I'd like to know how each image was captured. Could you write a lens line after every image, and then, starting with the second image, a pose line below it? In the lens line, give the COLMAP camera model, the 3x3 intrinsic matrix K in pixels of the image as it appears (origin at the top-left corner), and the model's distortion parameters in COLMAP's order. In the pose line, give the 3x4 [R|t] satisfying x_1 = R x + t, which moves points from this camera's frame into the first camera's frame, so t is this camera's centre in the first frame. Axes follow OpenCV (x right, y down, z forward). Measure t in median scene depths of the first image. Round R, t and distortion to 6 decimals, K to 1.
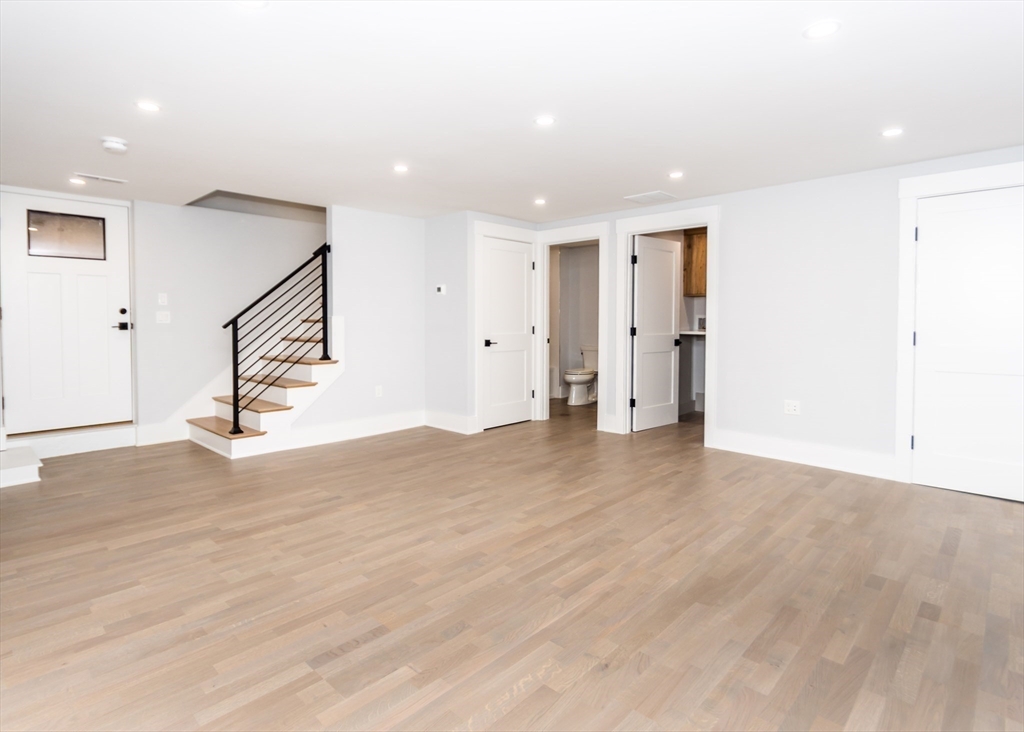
lens RADIAL K [[537.2, 0, 480.2], [0, 537.2, 326.6], [0, 0, 1]] dist [0.005974, -0.003430]
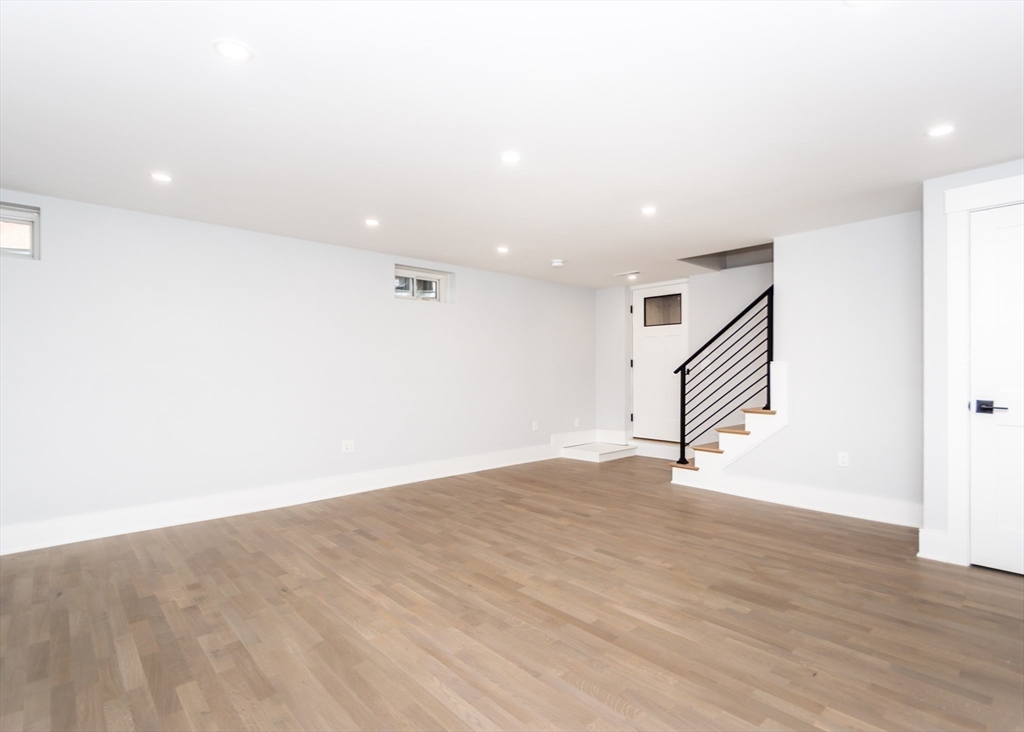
lens RADIAL K [[498.8, 0, 511.0], [0, 498.8, 368.3], [0, 0, 1]] dist [0.006674, -0.003574]
pose [[-0.038491, -0.002172, -0.999257, 1.026337], [-0.009446, 0.999954, -0.001810, -0.004572], [0.999214, 0.009370, -0.038509, 1.062917]]
